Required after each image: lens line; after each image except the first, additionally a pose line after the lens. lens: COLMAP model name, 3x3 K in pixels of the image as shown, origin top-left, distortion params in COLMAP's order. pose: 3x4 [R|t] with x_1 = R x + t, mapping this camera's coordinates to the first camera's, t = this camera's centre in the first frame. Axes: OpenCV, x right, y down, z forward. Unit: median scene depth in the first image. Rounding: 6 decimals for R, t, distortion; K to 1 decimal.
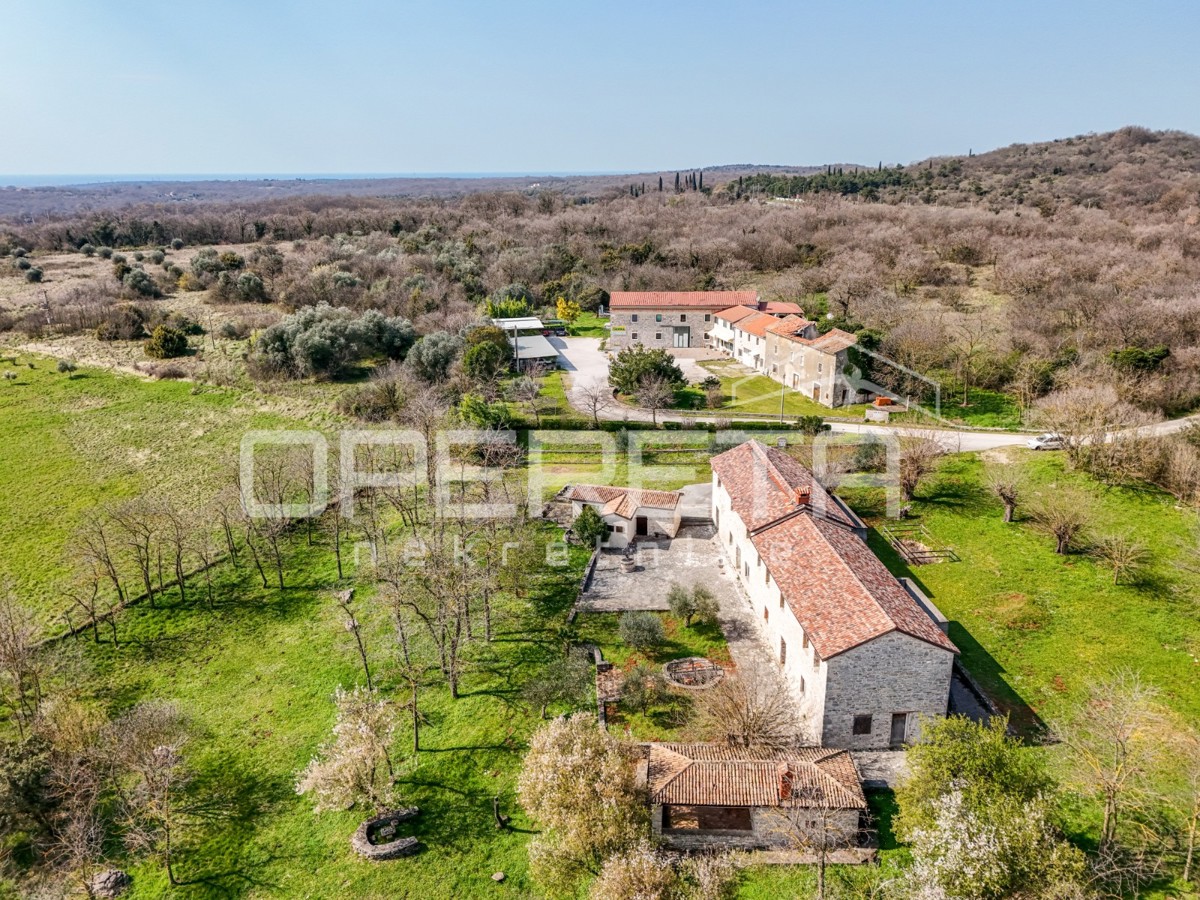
lens RADIAL K [[880.2, 0, 601.8], [0, 880.2, 448.2], [0, 0, 1]] dist [0.068036, -0.048531]
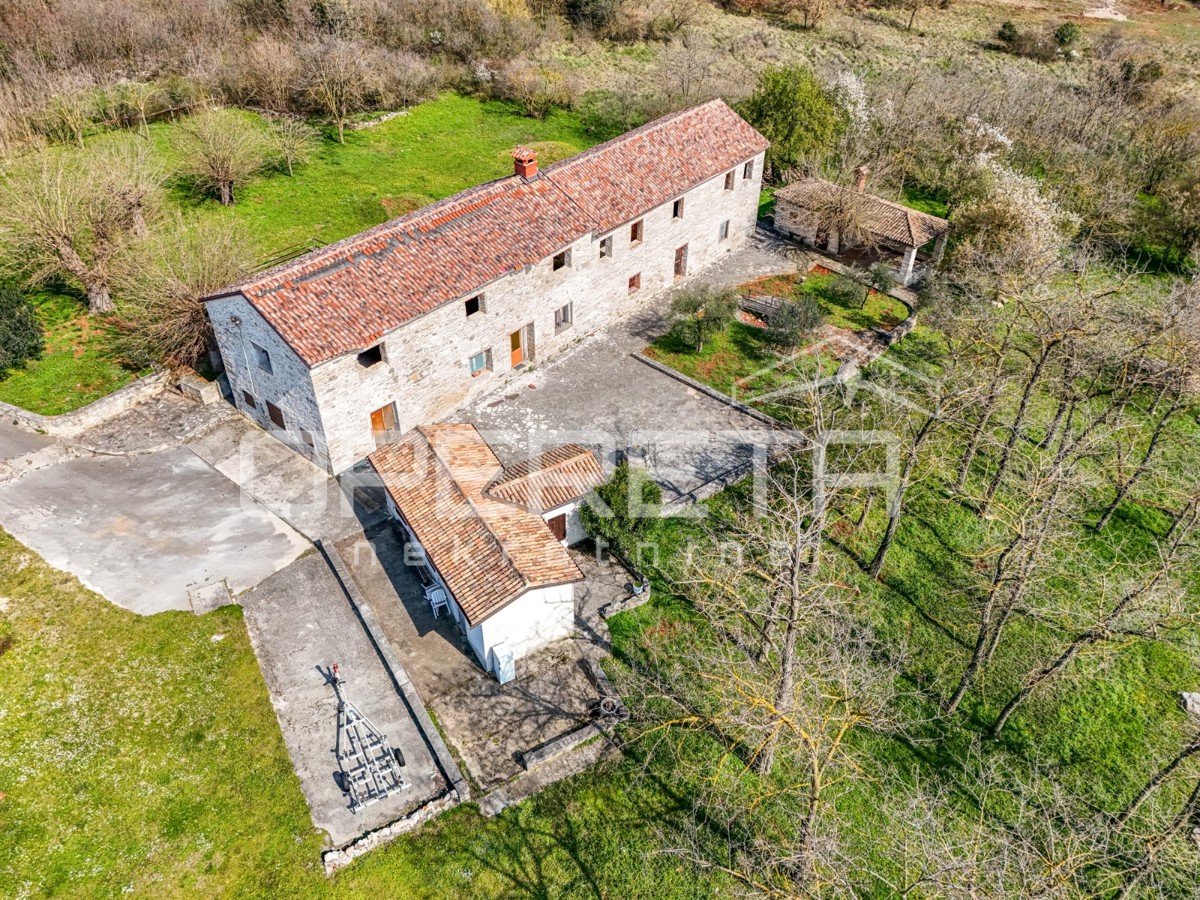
lens RADIAL K [[880.2, 0, 598.4], [0, 880.2, 453.4], [0, 0, 1]] dist [0.068036, -0.048531]
pose [[-0.721948, -0.428629, 0.543201, -0.127166], [0.210015, 0.612266, 0.762249, -0.146599], [-0.659306, 0.664385, -0.352006, 0.637697]]
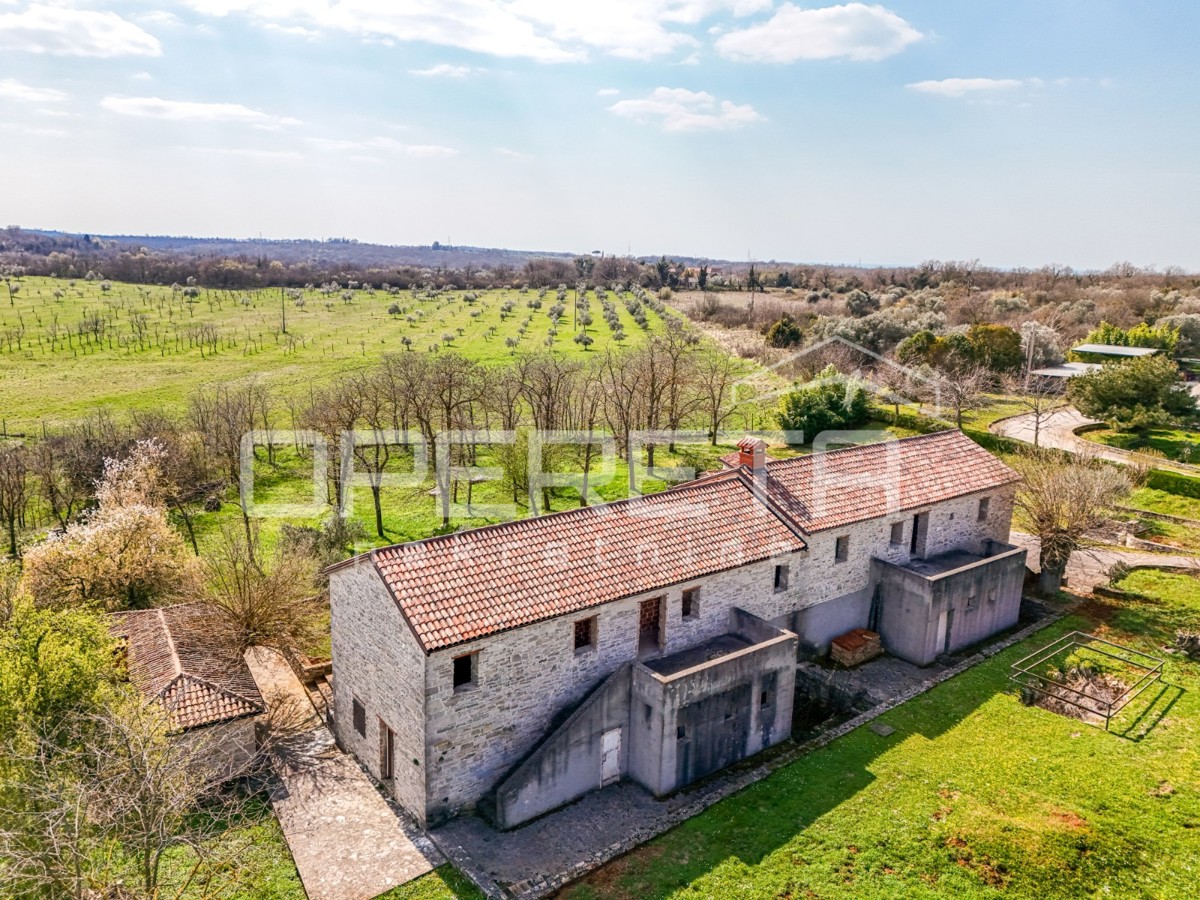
lens RADIAL K [[880.2, 0, 595.0], [0, 880.2, 453.9], [0, 0, 1]] dist [0.068036, -0.048531]
pose [[0.552385, 0.214620, -0.805487, 0.302628], [-0.288977, 0.955670, 0.056462, 0.024418], [0.781897, 0.201578, 0.589918, 0.273888]]
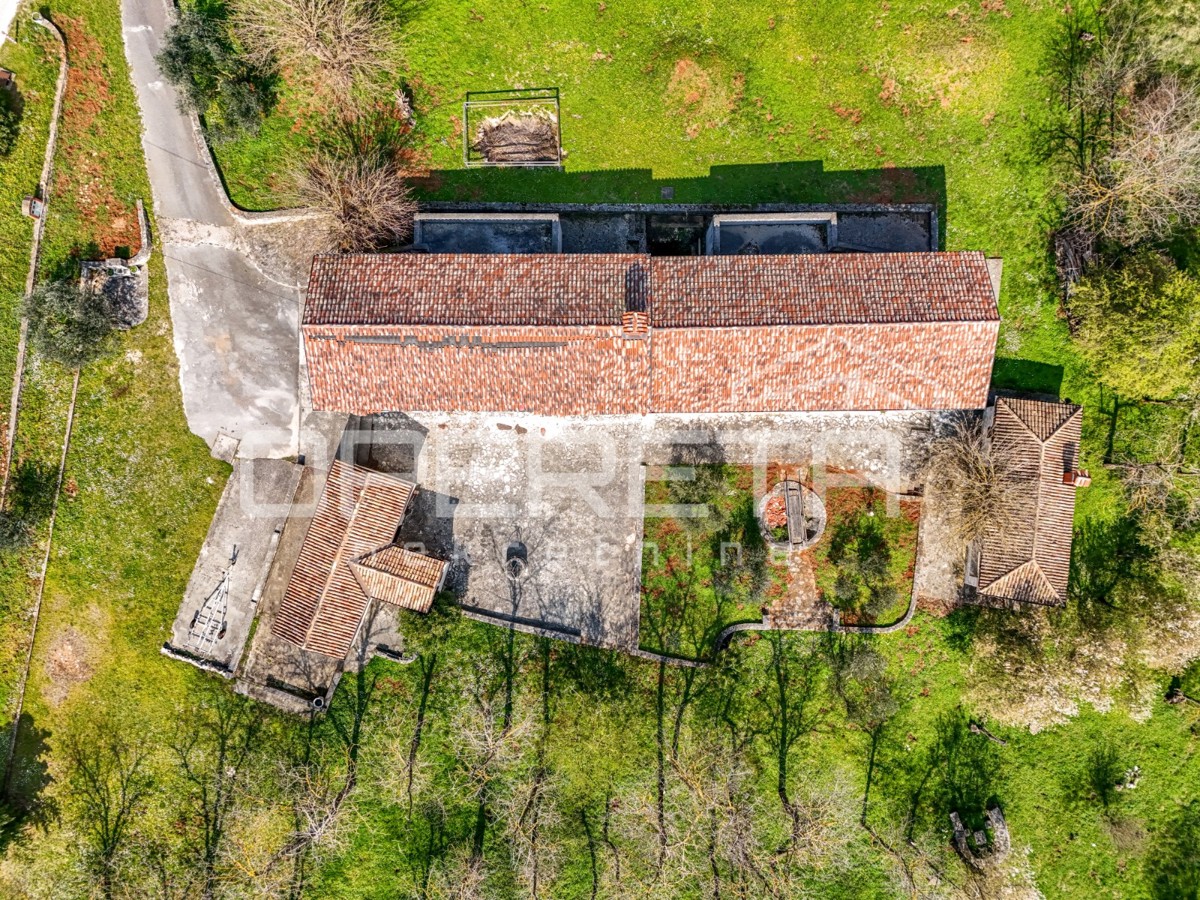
lens RADIAL K [[880.2, 0, 604.4], [0, 880.2, 444.4], [0, 0, 1]] dist [0.068036, -0.048531]
pose [[0.066629, -0.996783, 0.044549, 0.052255], [0.311040, 0.063173, 0.948295, -0.262625], [-0.948059, -0.049328, 0.314248, 0.387414]]
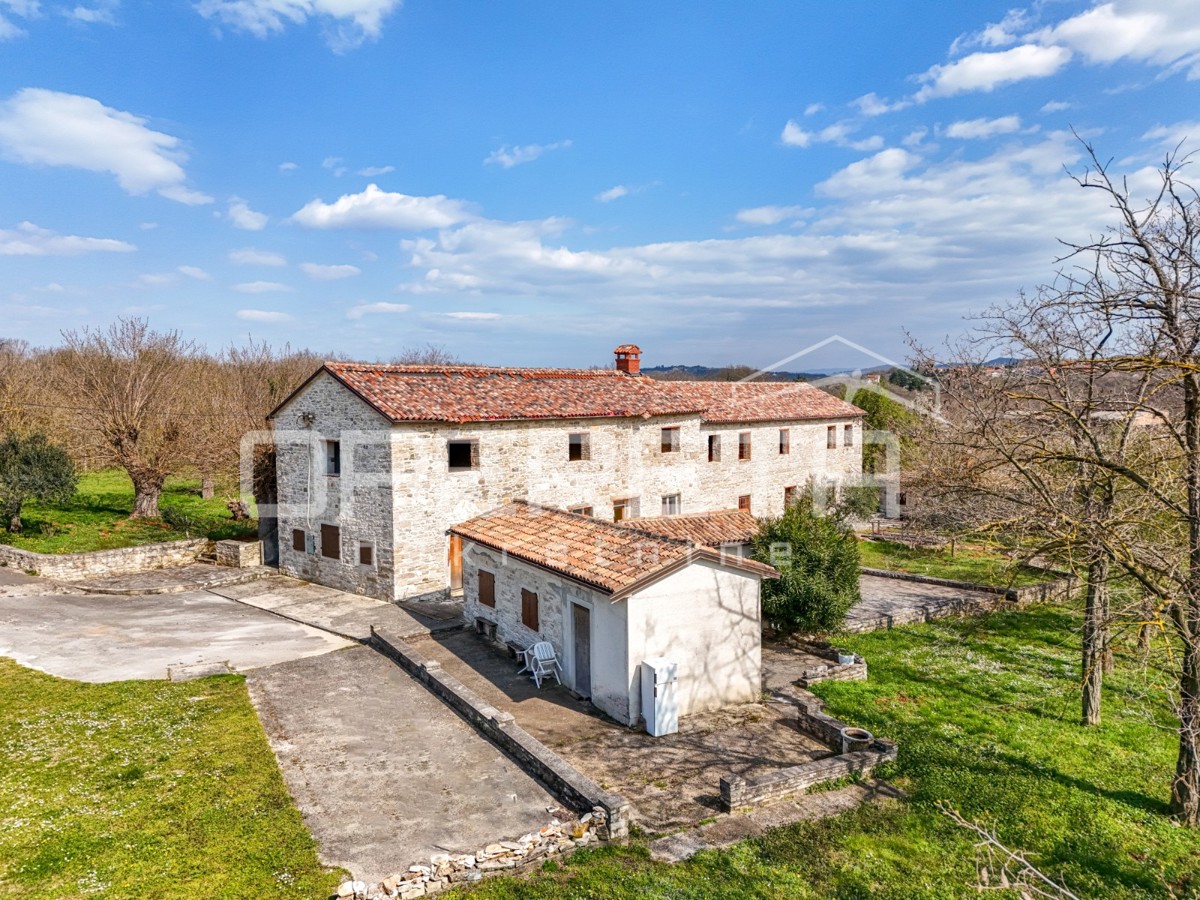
lens RADIAL K [[880.2, 0, 596.6], [0, 880.2, 450.2], [0, 0, 1]] dist [0.068036, -0.048531]
pose [[-0.699698, -0.020538, 0.714144, -0.101340], [0.233157, 0.938294, 0.255425, -0.026703], [-0.675323, 0.345228, -0.651733, 0.688783]]
